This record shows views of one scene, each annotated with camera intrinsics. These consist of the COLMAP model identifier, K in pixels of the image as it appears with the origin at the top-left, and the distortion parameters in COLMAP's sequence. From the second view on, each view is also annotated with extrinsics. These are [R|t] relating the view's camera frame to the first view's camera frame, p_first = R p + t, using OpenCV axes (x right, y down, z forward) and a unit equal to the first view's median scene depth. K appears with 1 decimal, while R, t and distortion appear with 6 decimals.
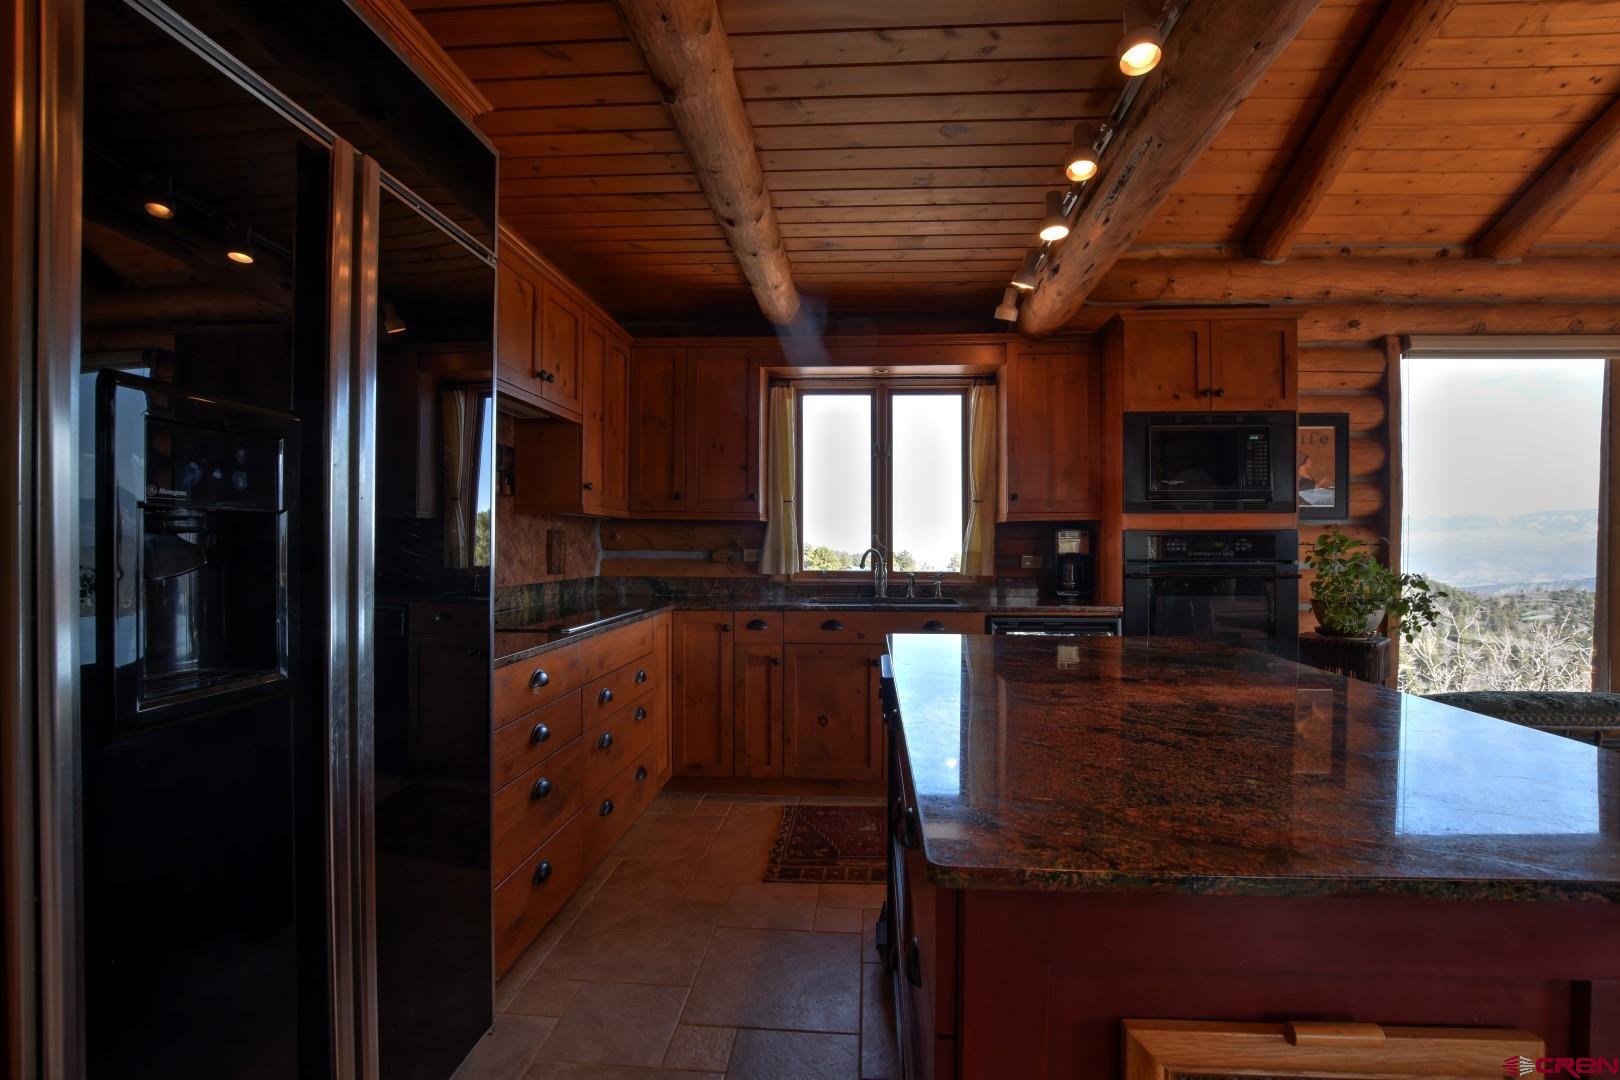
lens RADIAL K [[717.8, 0, 811.7], [0, 717.8, 548.8], [0, 0, 1]] dist [-0.035230, 0.004447]
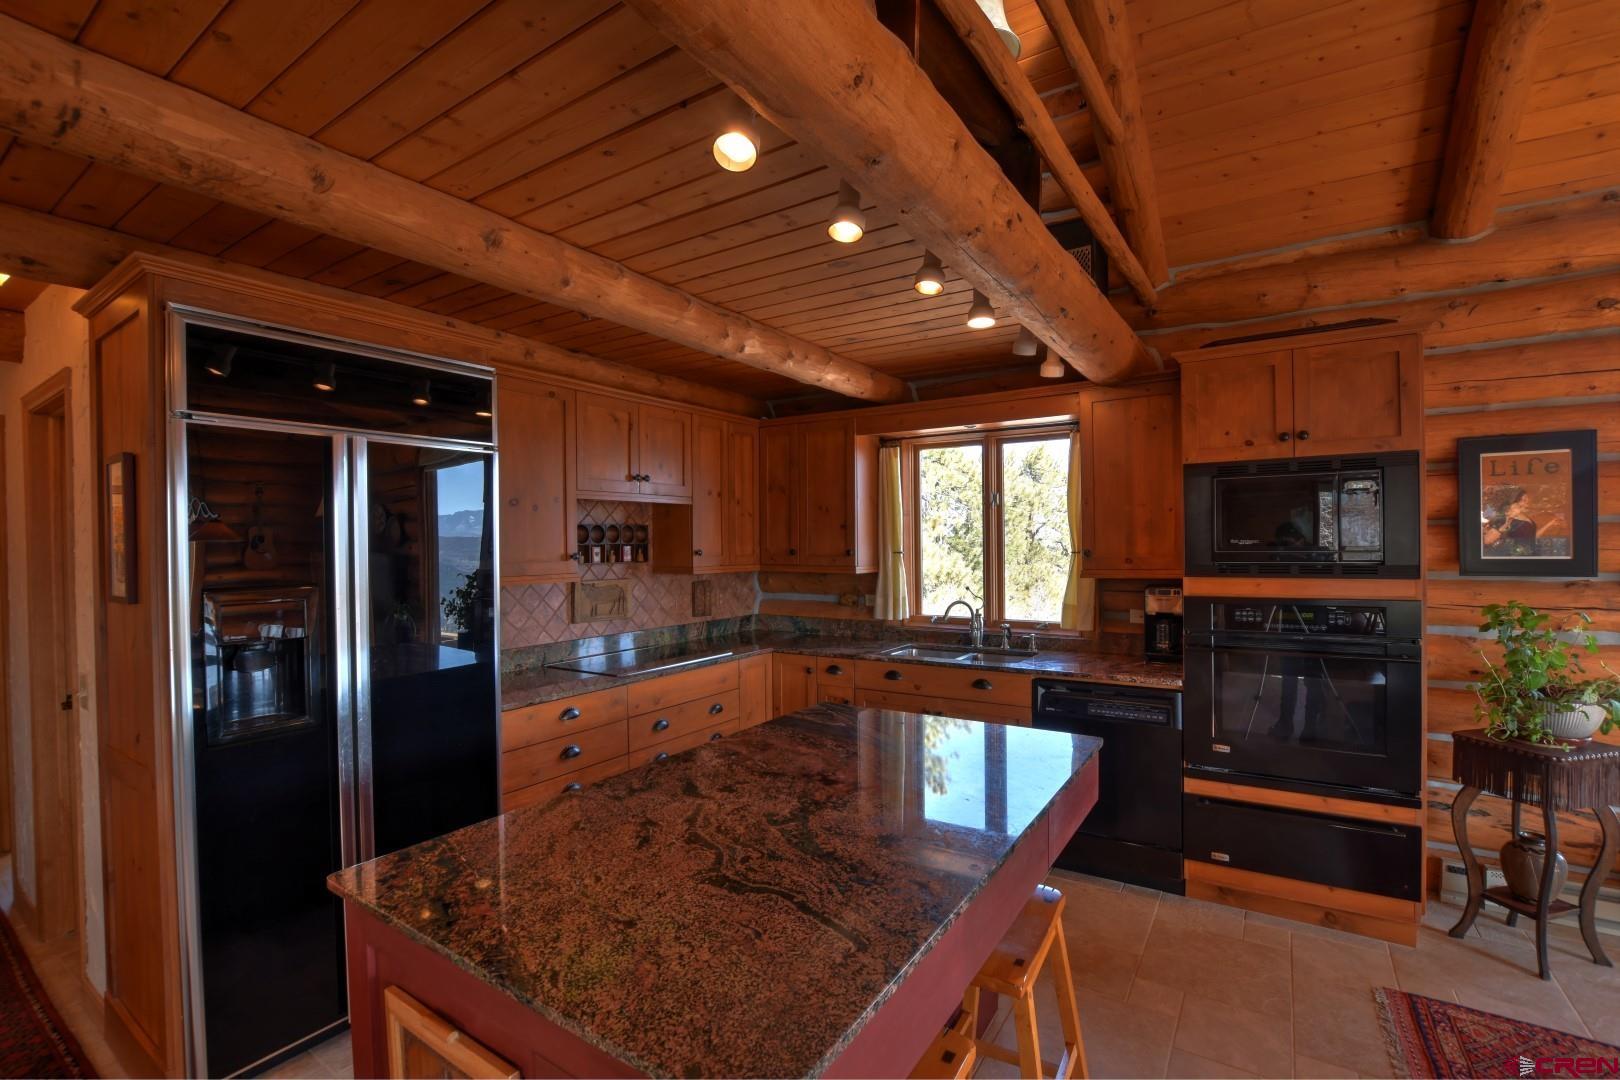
lens RADIAL K [[717.8, 0, 811.7], [0, 717.8, 548.8], [0, 0, 1]] dist [-0.035230, 0.004447]
pose [[0.876002, -0.007888, -0.482243, 0.418471], [0.010494, 0.999941, 0.002706, -0.084310], [0.482194, -0.007431, 0.876033, -0.012020]]
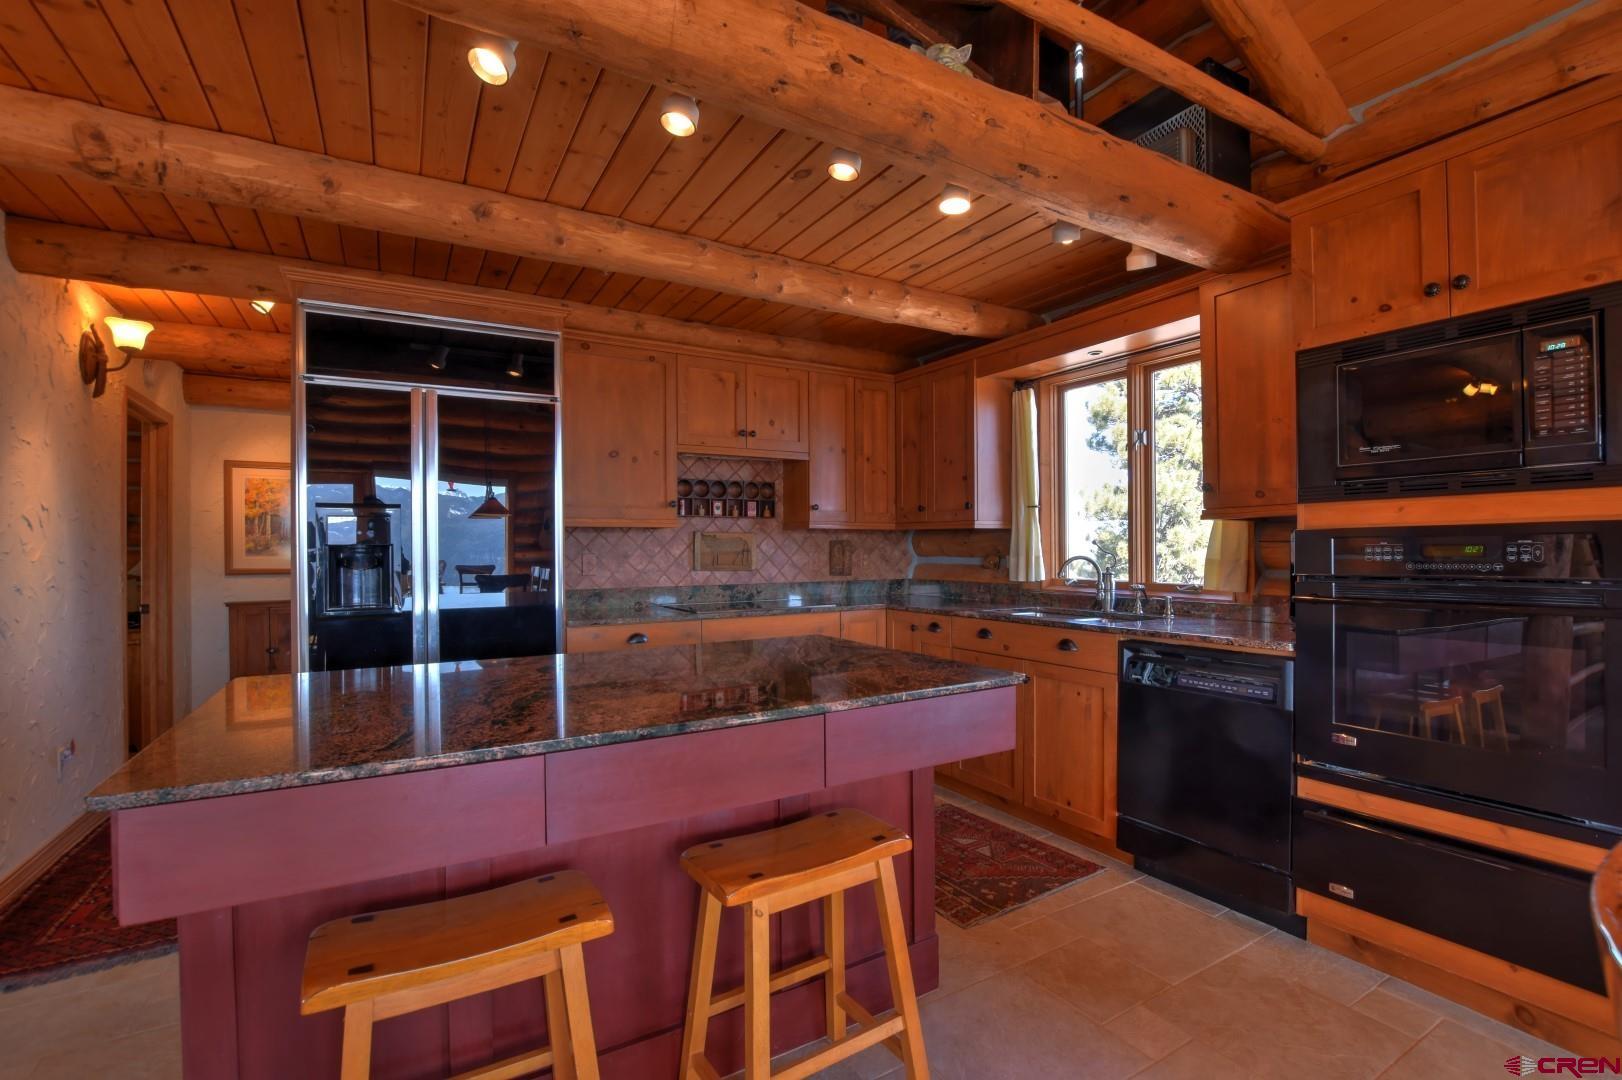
lens RADIAL K [[718.7, 0, 812.7], [0, 718.7, 548.8], [0, 0, 1]] dist [-0.035230, 0.004447]
pose [[0.570489, -0.006464, -0.821280, 0.657968], [0.003197, 0.999979, -0.005649, -0.004881], [0.821299, 0.000597, 0.570497, 0.229476]]
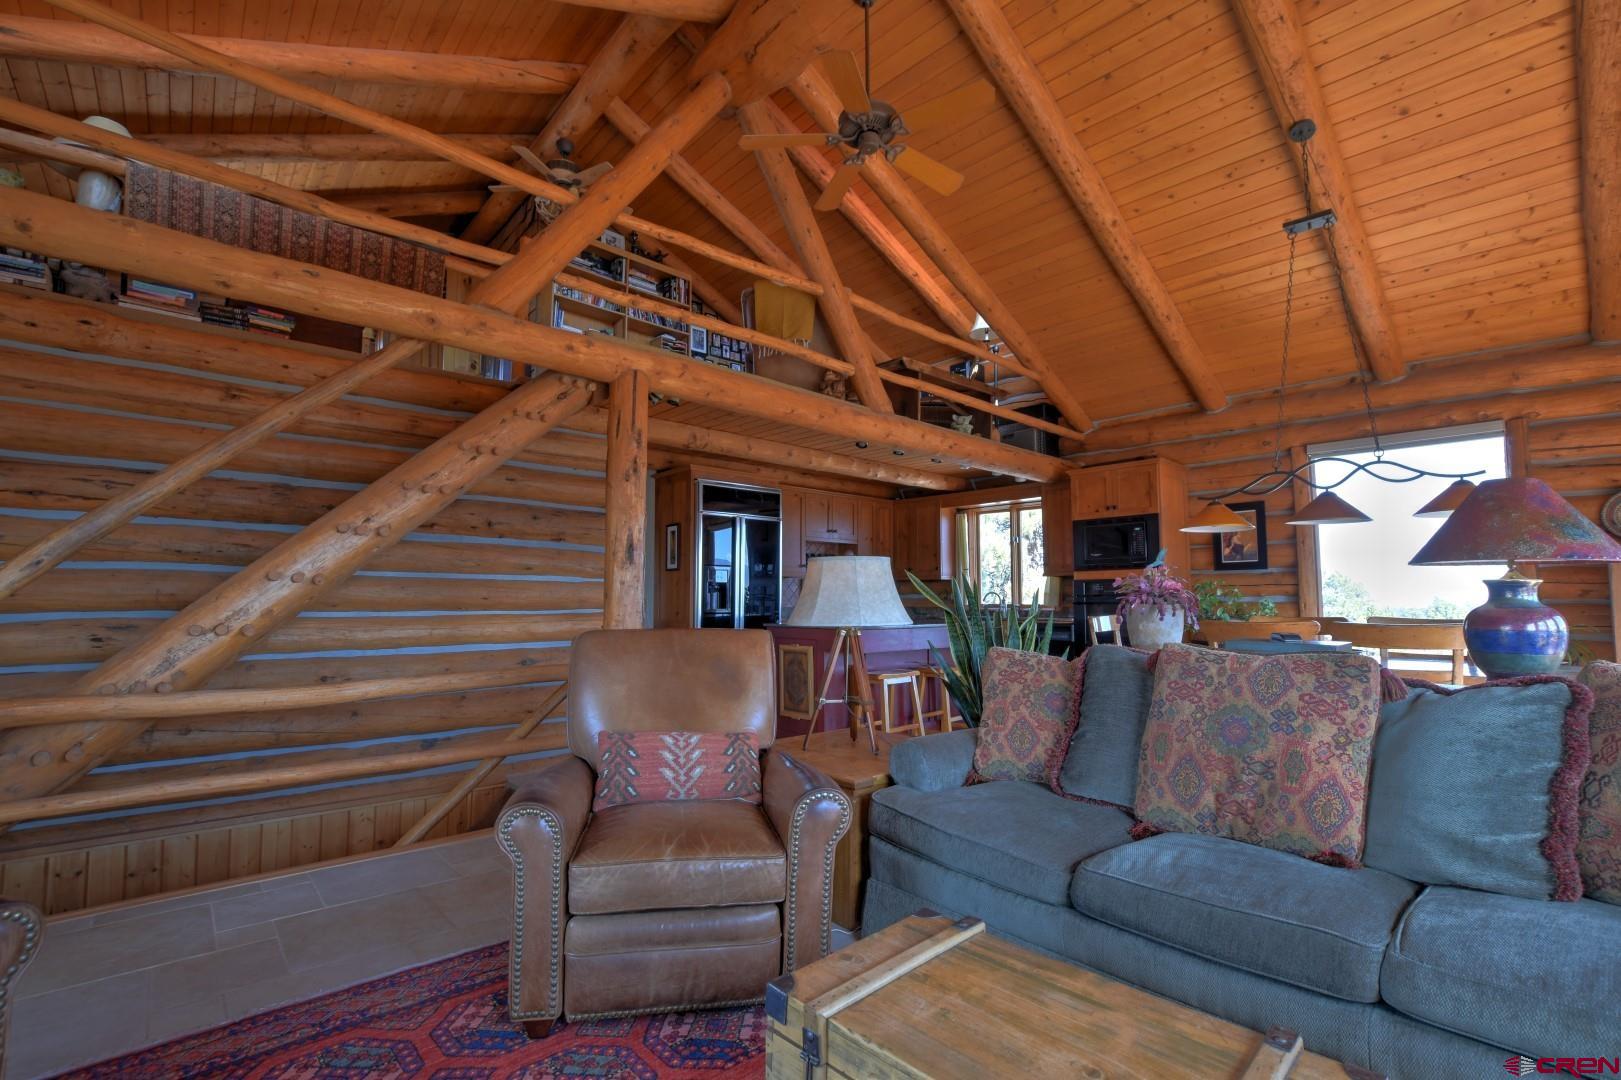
lens RADIAL K [[718.3, 0, 812.2], [0, 718.3, 548.8], [0, 0, 1]] dist [-0.035230, 0.004447]
pose [[0.729108, -0.052333, -0.682394, 1.155825], [-0.002783, 0.996837, -0.079421, 0.043336], [0.684393, 0.059806, 0.726657, -0.863797]]
